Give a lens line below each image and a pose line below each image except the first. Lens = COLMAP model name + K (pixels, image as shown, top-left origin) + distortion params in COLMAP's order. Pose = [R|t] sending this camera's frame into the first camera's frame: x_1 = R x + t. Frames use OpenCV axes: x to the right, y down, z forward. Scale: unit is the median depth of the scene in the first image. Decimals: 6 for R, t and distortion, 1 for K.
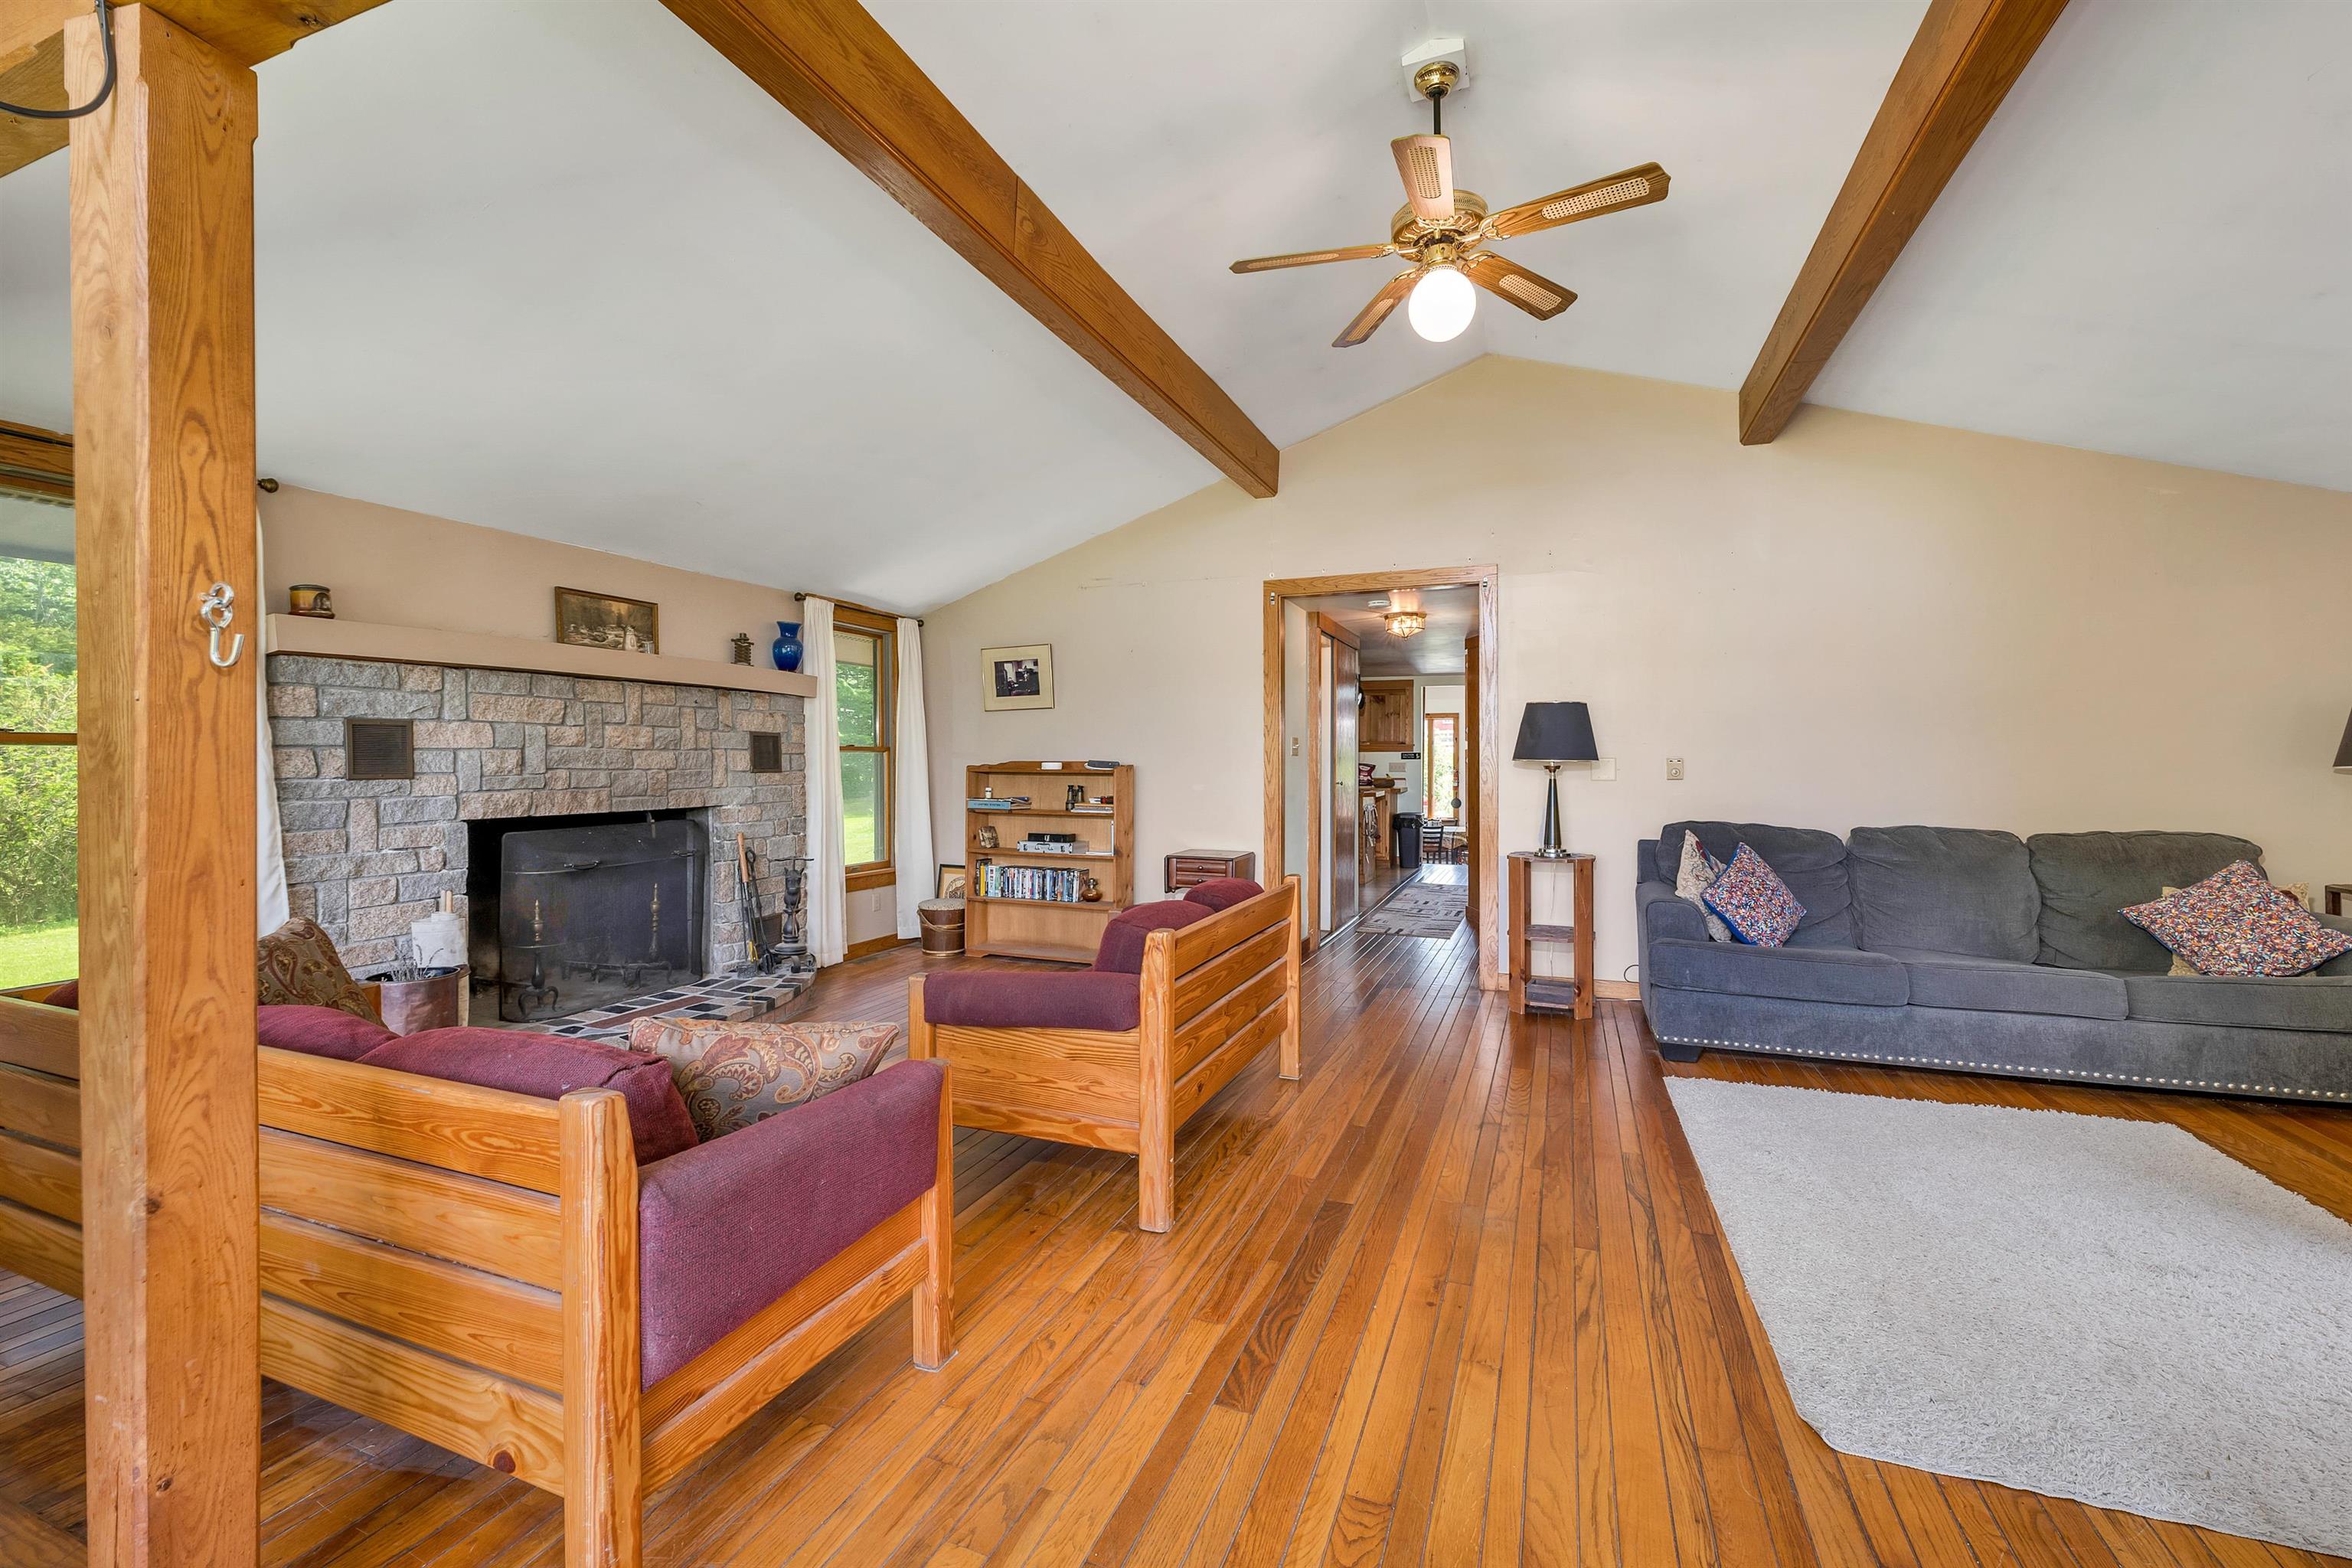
lens RADIAL K [[981.0, 0, 1175.2], [0, 981.0, 769.4], [0, 0, 1]] dist [-0.000873, -0.000031]
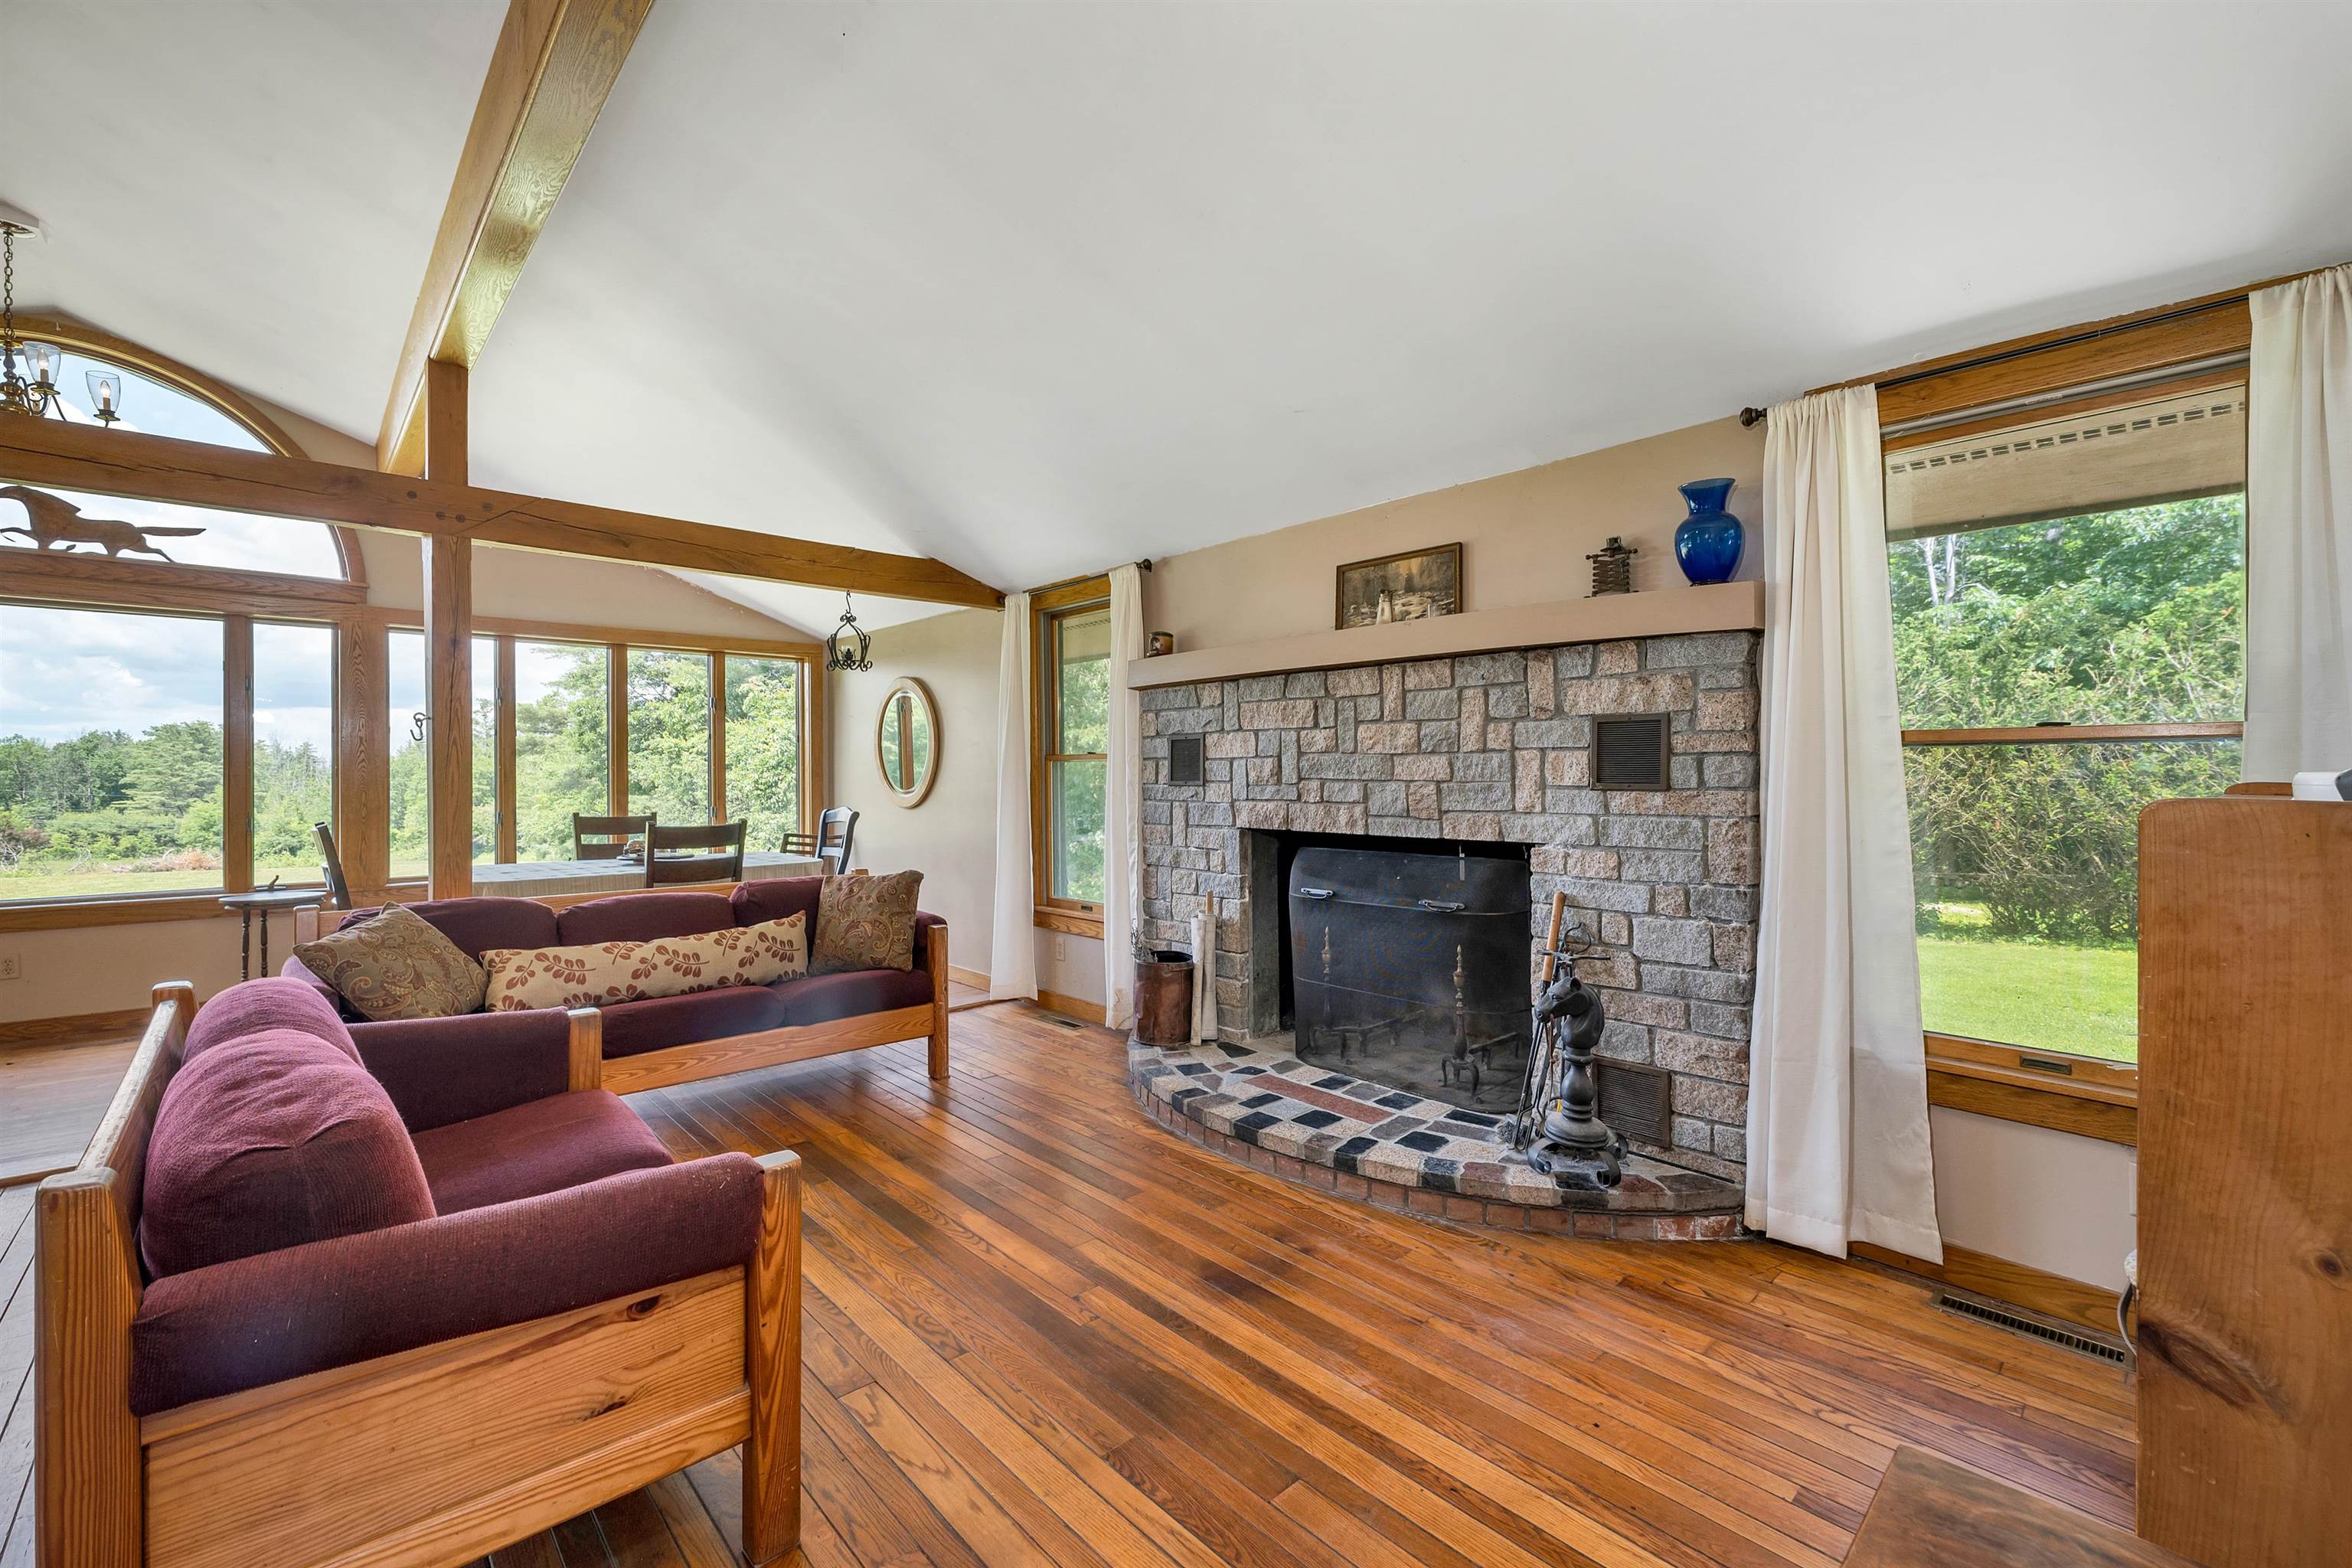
lens RADIAL K [[981.0, 0, 1176.4], [0, 981.0, 774.1], [0, 0, 1]] dist [-0.000873, -0.000031]
pose [[-0.431199, -0.000377, -0.902257, 0.191146], [-0.008597, 0.999956, 0.003691, -0.006269], [0.902216, 0.009348, -0.431183, 1.167458]]
